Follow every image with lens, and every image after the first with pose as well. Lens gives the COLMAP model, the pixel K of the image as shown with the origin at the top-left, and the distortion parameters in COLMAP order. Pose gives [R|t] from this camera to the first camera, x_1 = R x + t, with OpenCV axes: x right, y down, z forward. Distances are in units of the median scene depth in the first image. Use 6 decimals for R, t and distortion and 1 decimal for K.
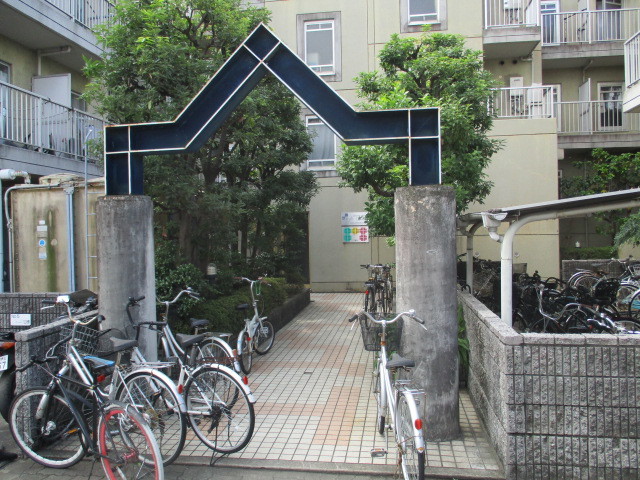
lens RADIAL K [[530.5, 0, 310.6], [0, 530.5, 241.5], [0, 0, 1]] dist [-0.011780, -0.000125]
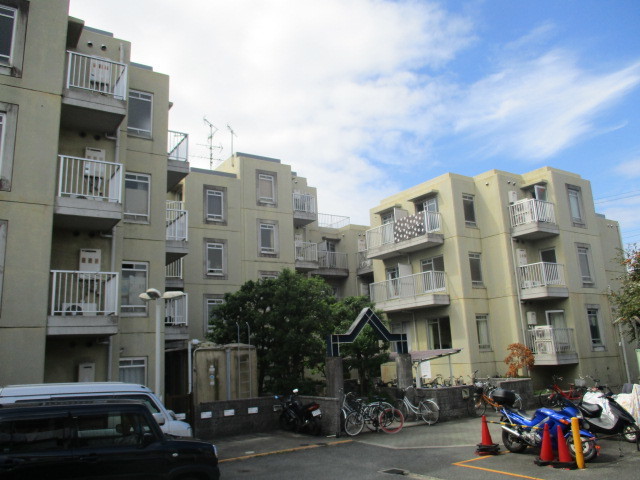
lens RADIAL K [[530.5, 0, 310.6], [0, 530.5, 241.5], [0, 0, 1]] dist [-0.011780, -0.000125]
pose [[0.752241, 0.127755, 0.646384, -0.881896], [0.039192, 0.970610, -0.237447, -0.002065], [-0.657721, 0.203950, 0.725126, -0.457559]]
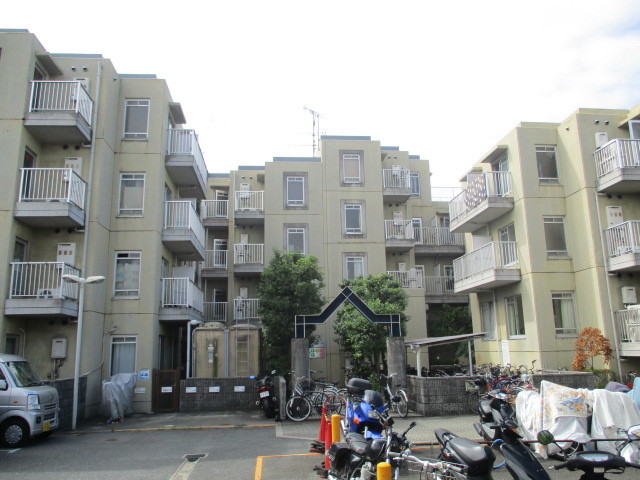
lens RADIAL K [[530.5, 0, 310.6], [0, 530.5, 241.5], [0, 0, 1]] dist [-0.011780, -0.000125]
pose [[0.971950, 0.050392, 0.229726, -0.346859], [0.001274, 0.975634, -0.219403, 0.013989], [-0.235184, 0.213541, 0.948203, -0.685169]]
